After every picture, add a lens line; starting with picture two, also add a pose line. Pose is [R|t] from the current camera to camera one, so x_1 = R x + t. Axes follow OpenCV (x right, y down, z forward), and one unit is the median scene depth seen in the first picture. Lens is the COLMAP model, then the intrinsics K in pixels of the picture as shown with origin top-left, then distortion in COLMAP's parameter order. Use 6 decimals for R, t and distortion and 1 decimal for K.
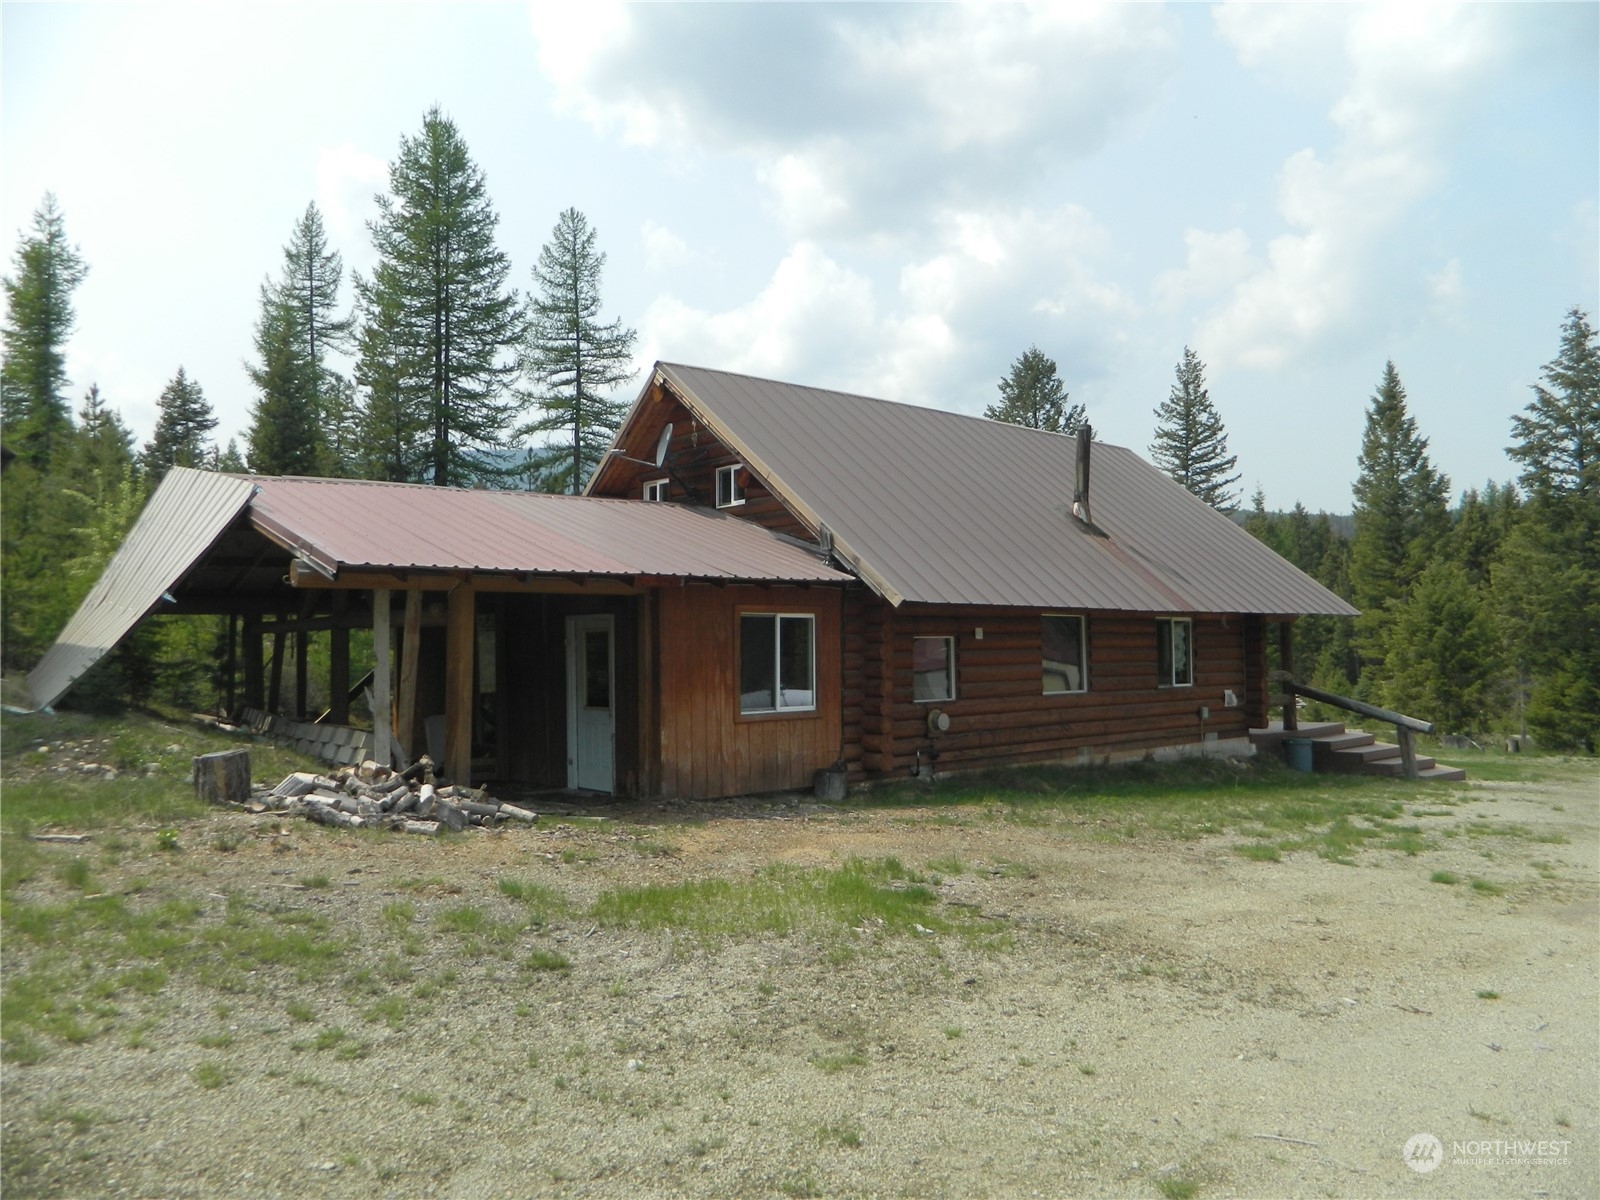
lens RADIAL K [[1164.0, 0, 797.4], [0, 1164.0, 598.2], [0, 0, 1]] dist [-0.005447, -0.001071]
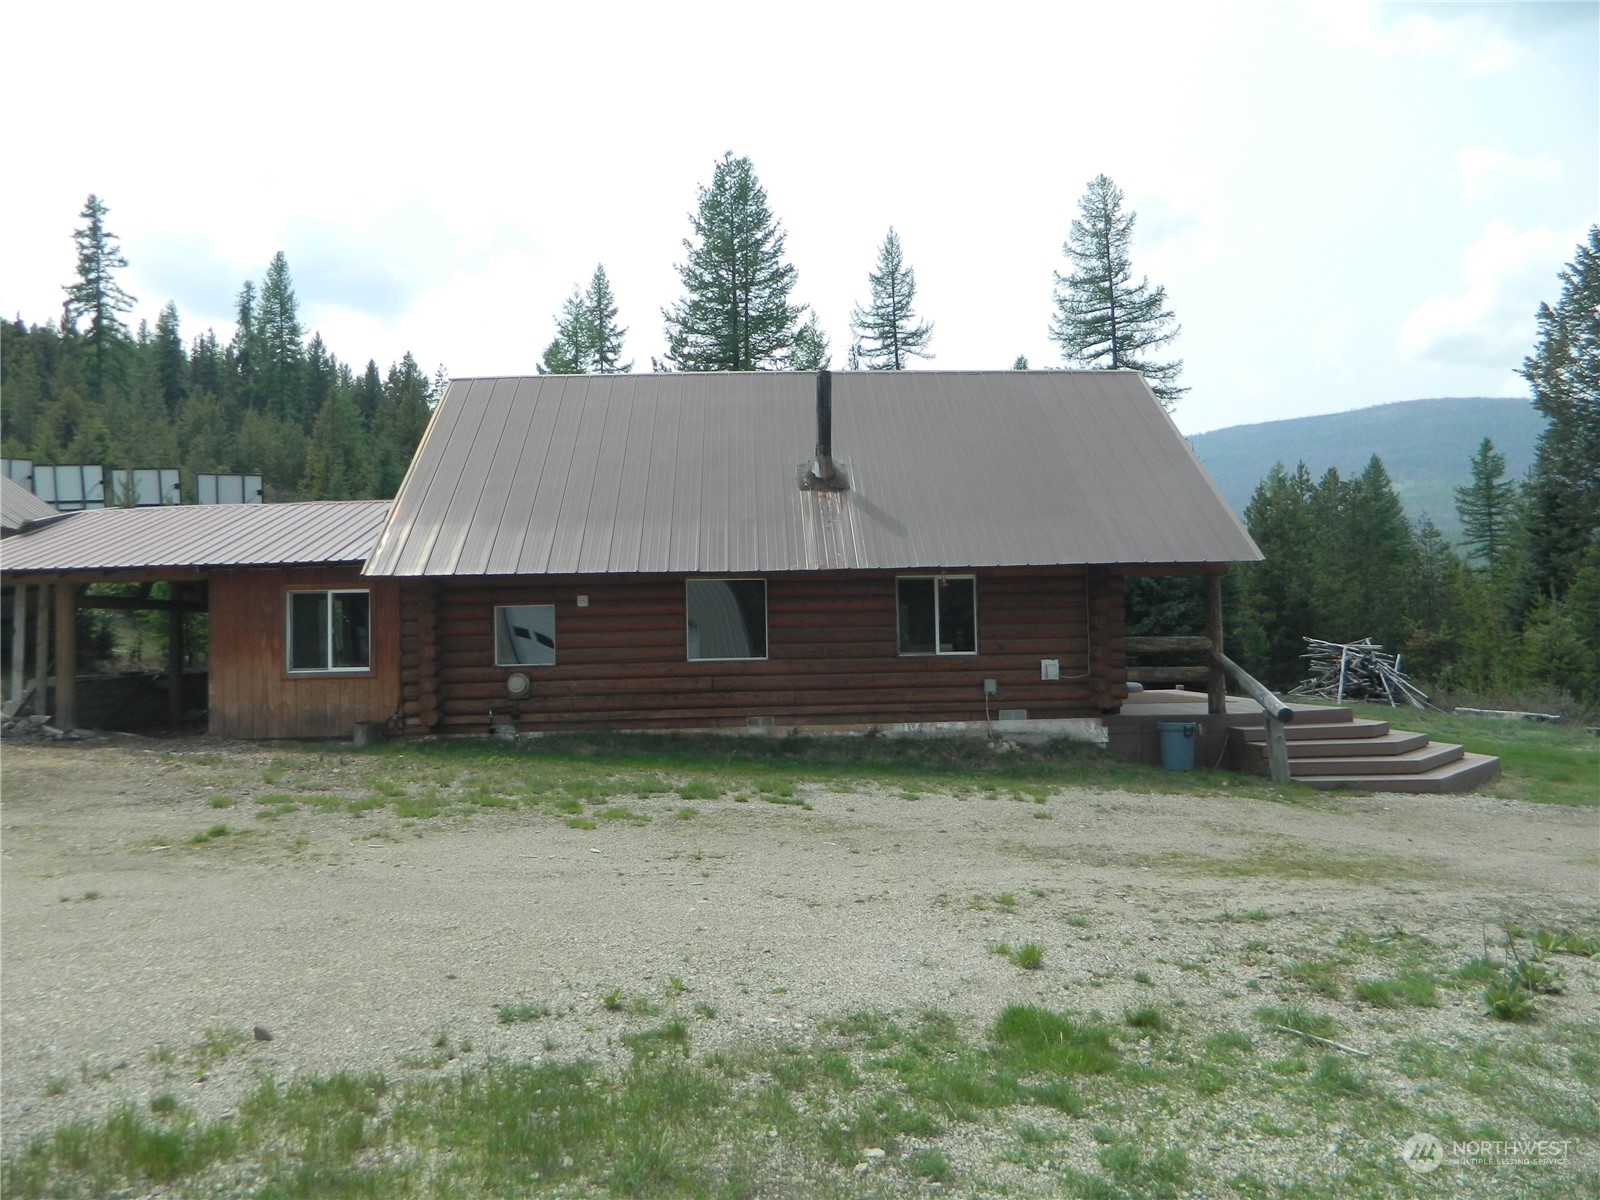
lens RADIAL K [[1164.0, 0, 800.1], [0, 1164.0, 591.2], [0, 0, 1]] dist [-0.005447, -0.001071]
pose [[0.786569, -0.032874, -0.616626, 0.440691], [0.040488, 0.999179, -0.001623, 0.014479], [0.616173, -0.023689, 0.787254, 0.141934]]
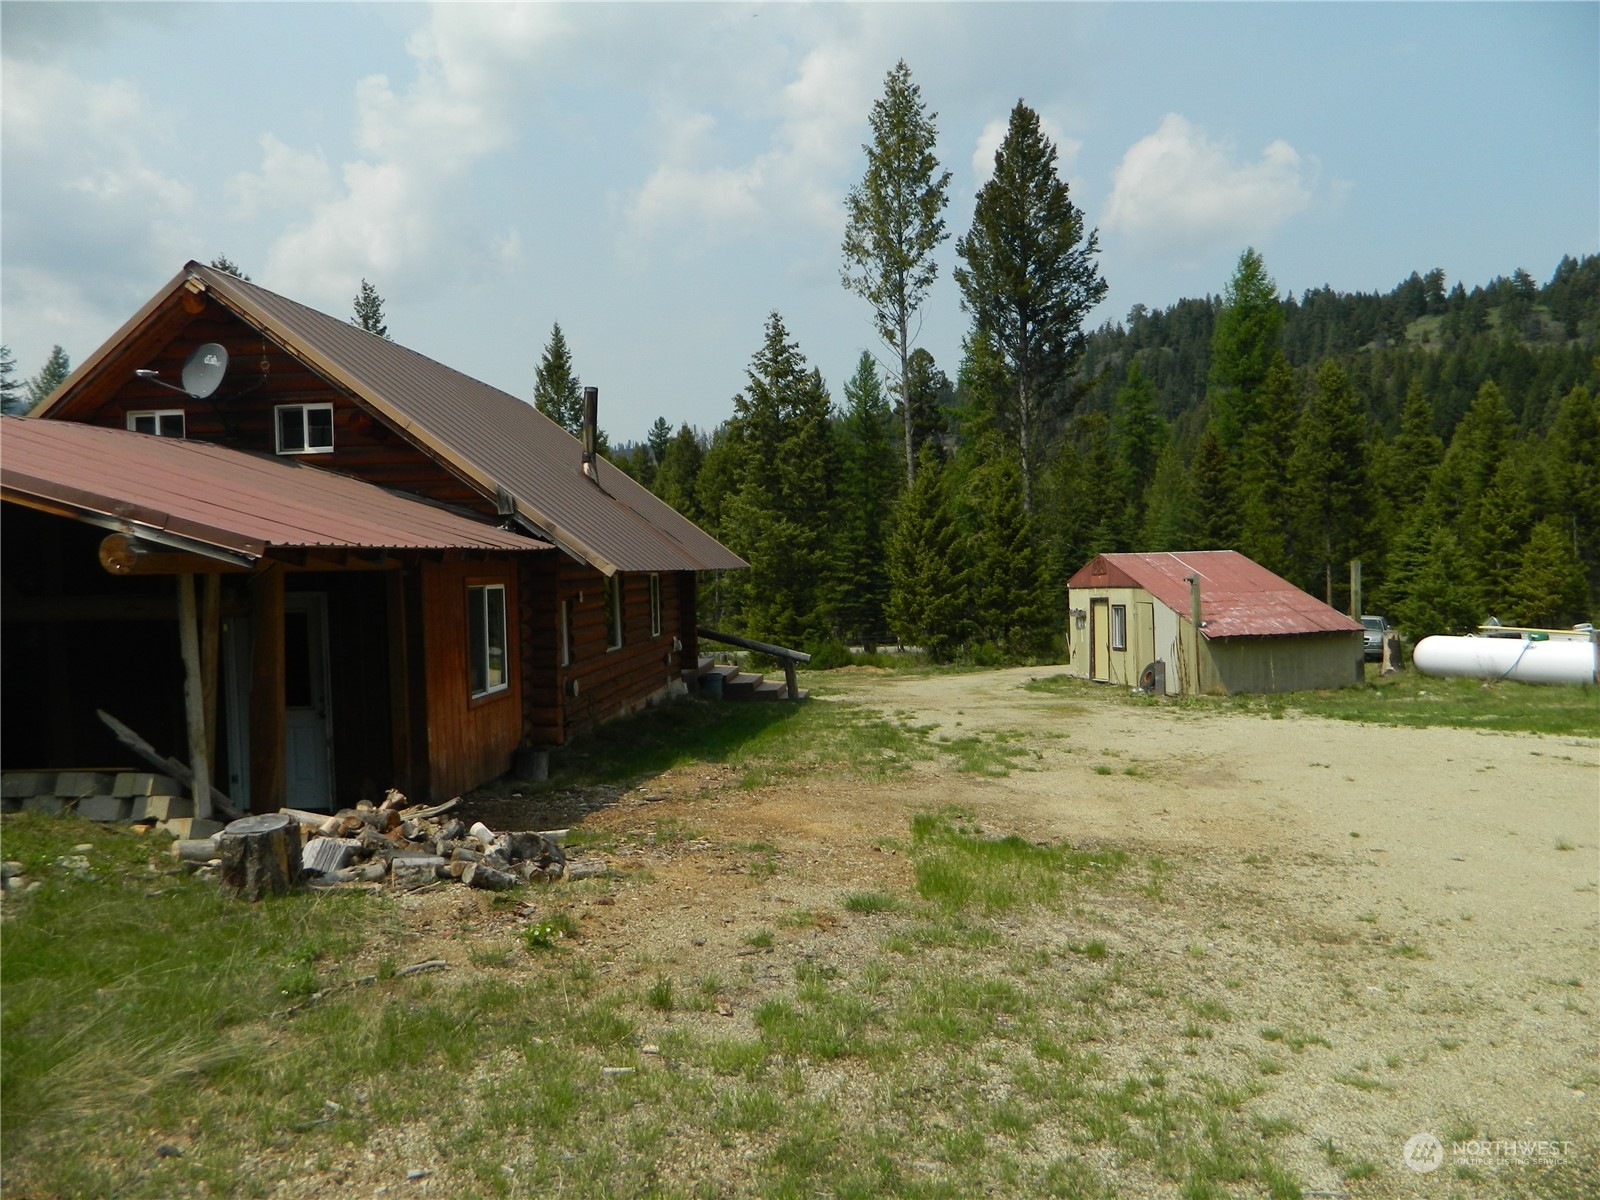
lens RADIAL K [[1164.0, 0, 799.5], [0, 1164.0, 605.9], [0, 0, 1]] dist [-0.005447, -0.001071]
pose [[0.721162, -0.035378, 0.691863, -0.187265], [-0.009118, 0.998124, 0.060542, -0.011253], [-0.692707, -0.049969, 0.719486, 0.070266]]
